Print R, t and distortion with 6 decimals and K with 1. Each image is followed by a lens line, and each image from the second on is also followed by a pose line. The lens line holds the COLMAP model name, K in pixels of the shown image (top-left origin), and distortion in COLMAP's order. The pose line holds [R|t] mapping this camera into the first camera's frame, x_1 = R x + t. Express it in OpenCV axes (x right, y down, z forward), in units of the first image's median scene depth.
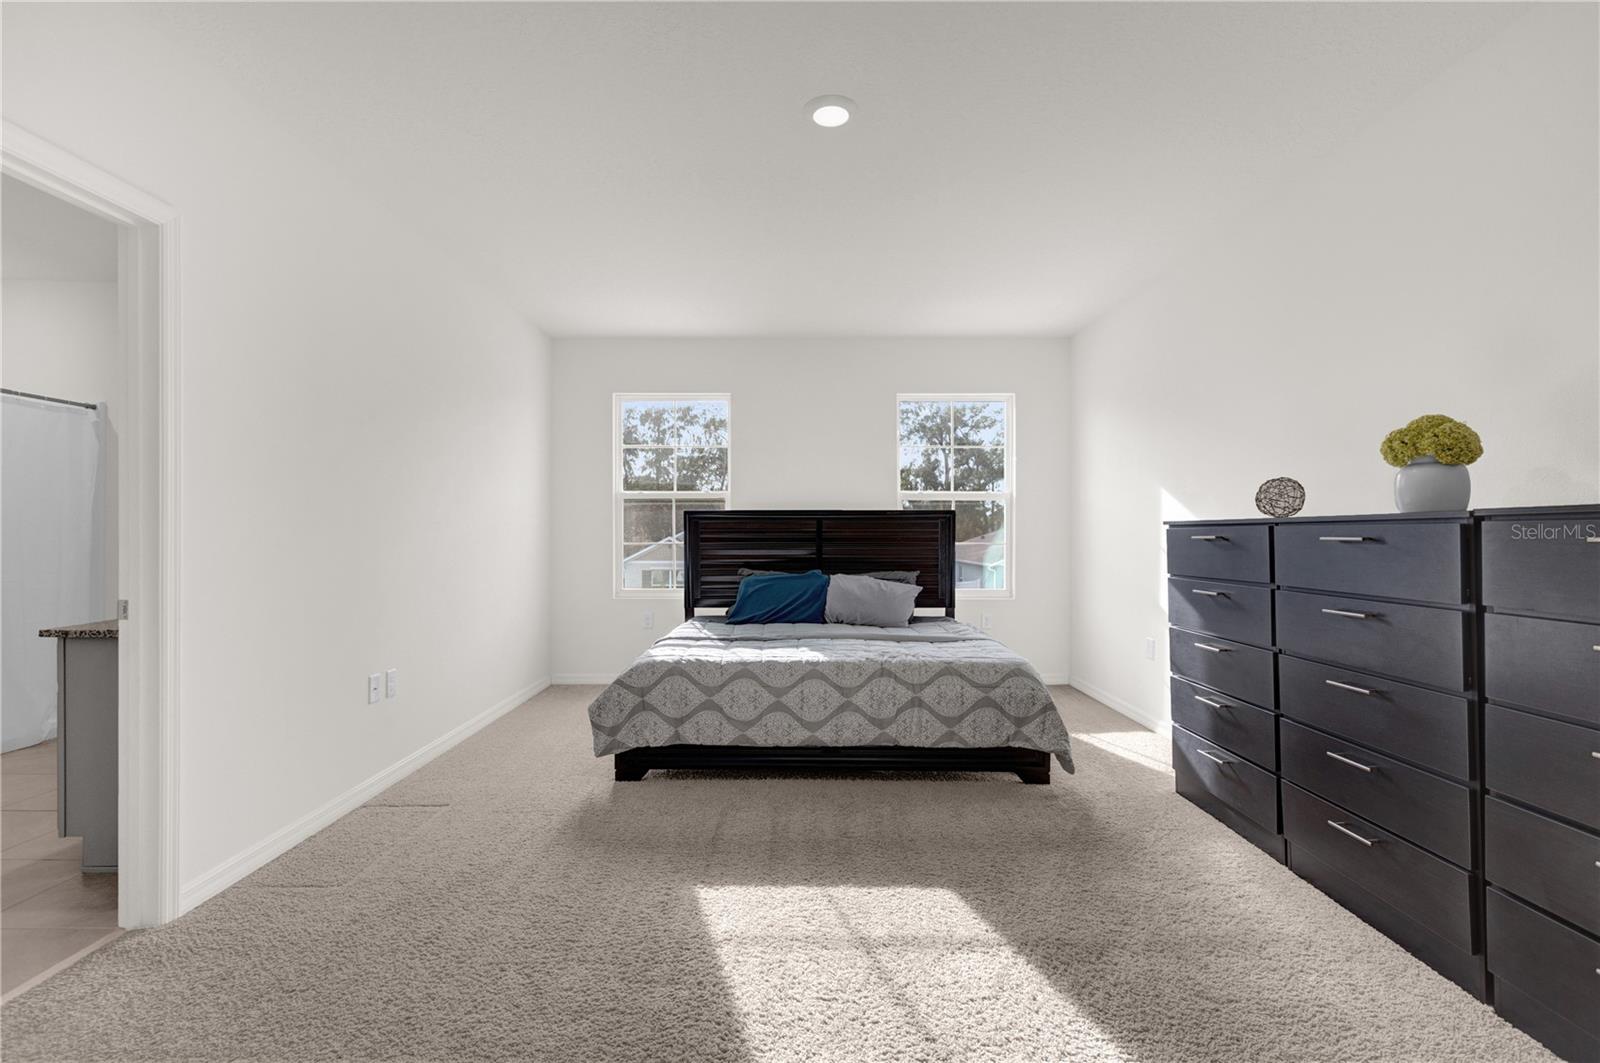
lens RADIAL K [[738.0, 0, 791.5], [0, 738.0, 527.1], [0, 0, 1]] dist [0.004830, -0.000123]
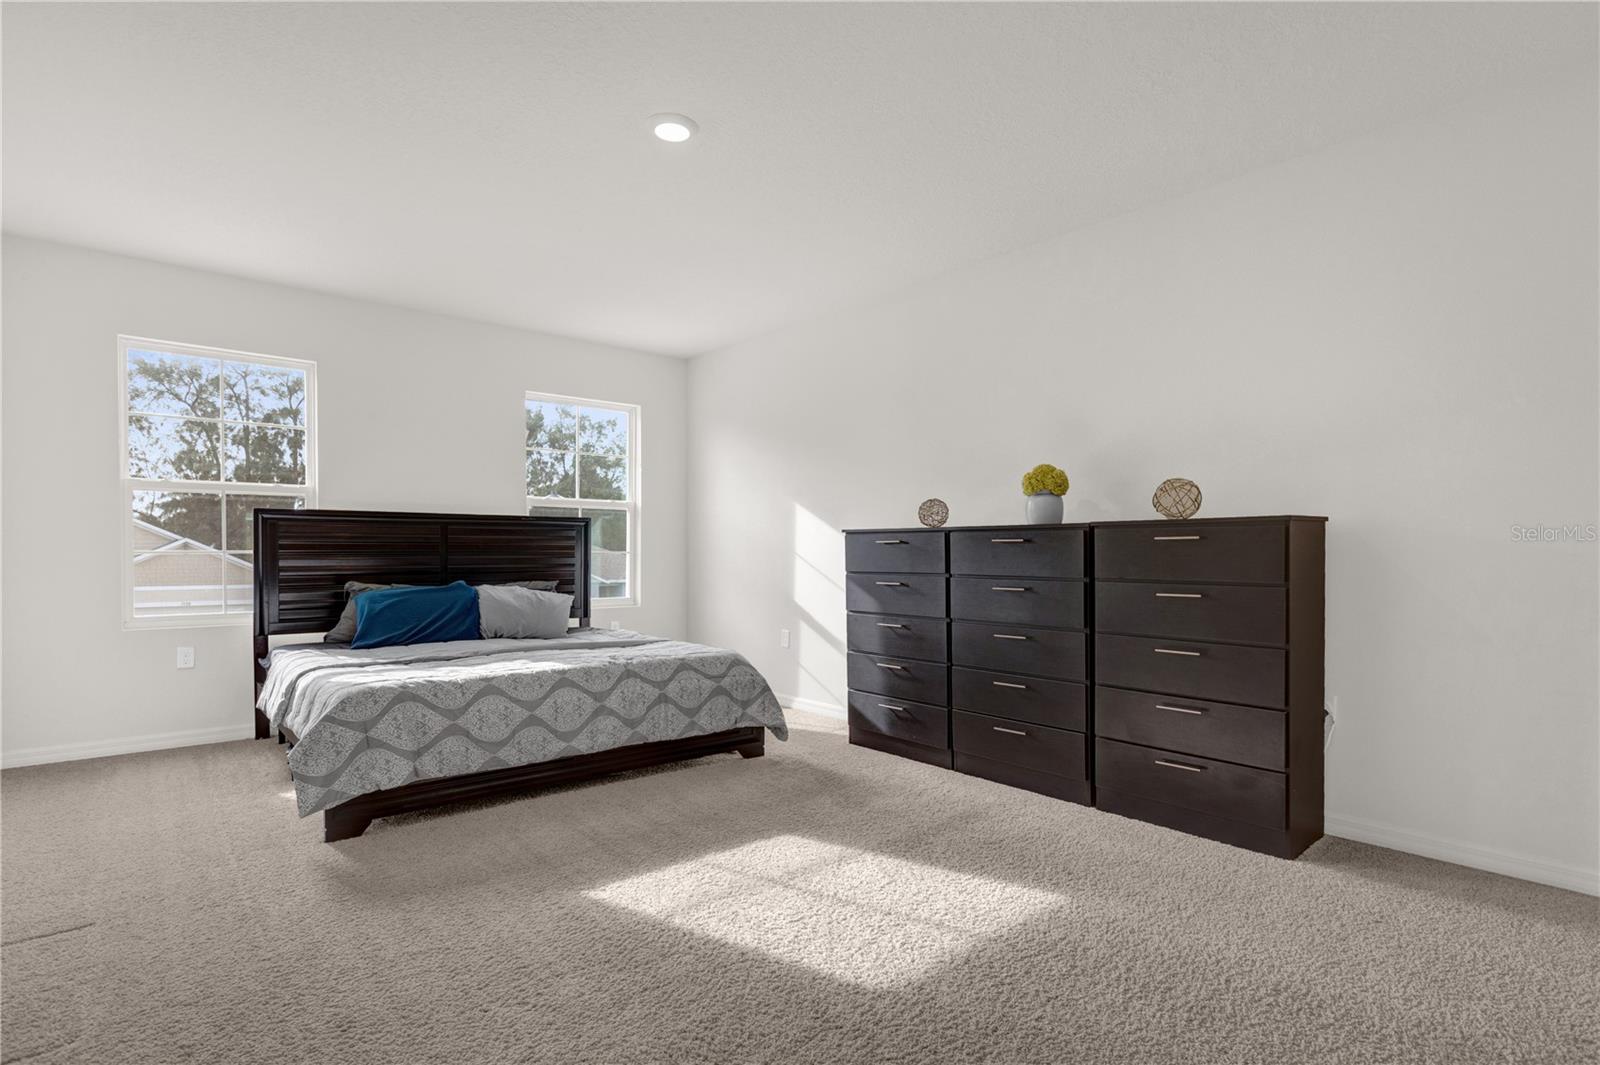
lens RADIAL K [[803.9, 0, 801.8], [0, 803.9, 551.7], [0, 0, 1]] dist [0.001021, -0.000160]
pose [[0.756836, 0.002045, 0.653602, -0.424497], [-0.008602, 0.999940, 0.006832, 0.020119], [-0.653548, -0.010793, 0.756808, 0.012742]]
